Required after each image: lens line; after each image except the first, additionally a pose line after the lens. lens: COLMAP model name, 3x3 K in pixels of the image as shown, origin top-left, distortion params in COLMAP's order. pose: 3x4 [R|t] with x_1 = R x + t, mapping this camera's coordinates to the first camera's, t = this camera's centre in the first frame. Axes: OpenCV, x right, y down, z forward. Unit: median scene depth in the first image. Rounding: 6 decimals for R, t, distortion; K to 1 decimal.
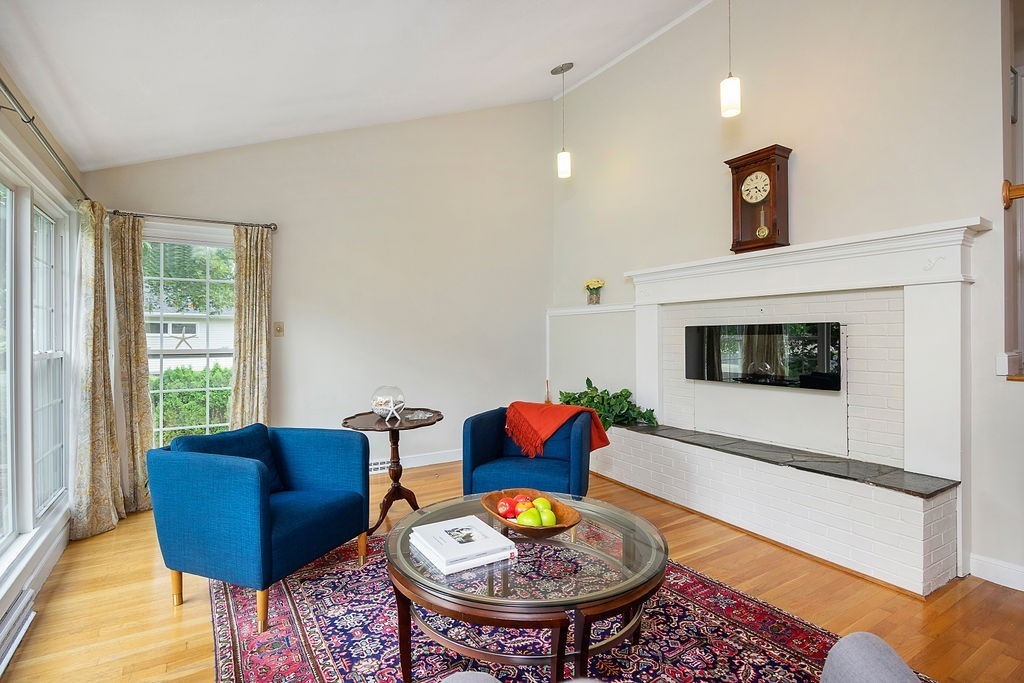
lens RADIAL K [[501.1, 0, 509.4], [0, 501.1, 340.1], [0, 0, 1]] dist [0.002312, 0.000083]
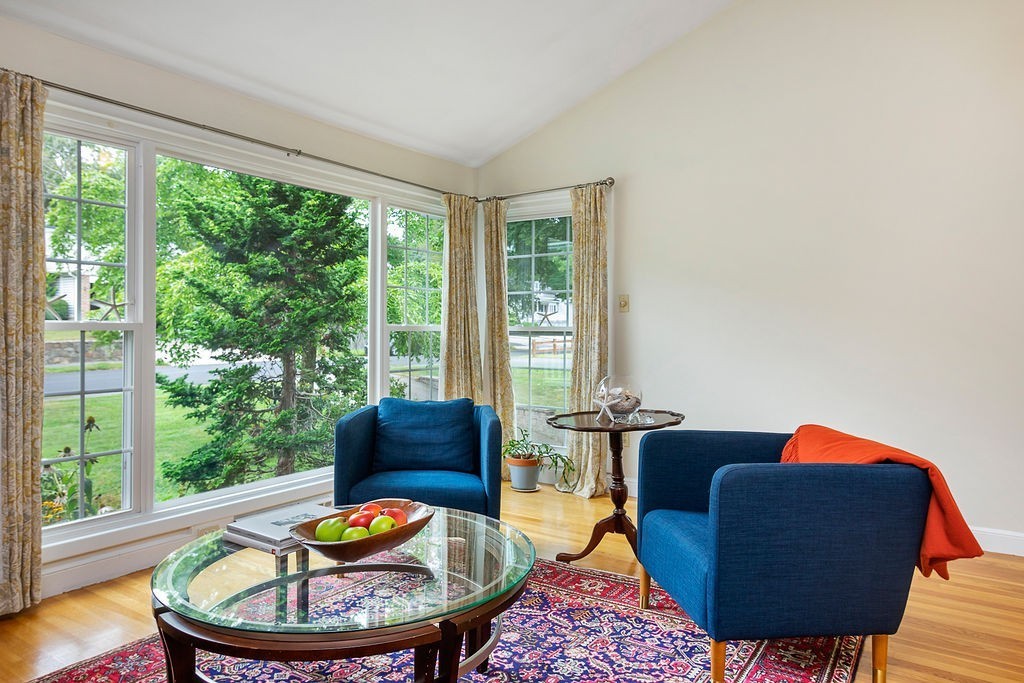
lens RADIAL K [[682.4, 0, 509.0], [0, 682.4, 323.1], [0, 0, 1]] dist [0.035922, -0.000649]
pose [[0.397555, -0.004667, -0.917566, 0.608509], [-0.009048, 0.999918, -0.009007, 0.026635], [0.917534, 0.011883, 0.397481, 0.450863]]
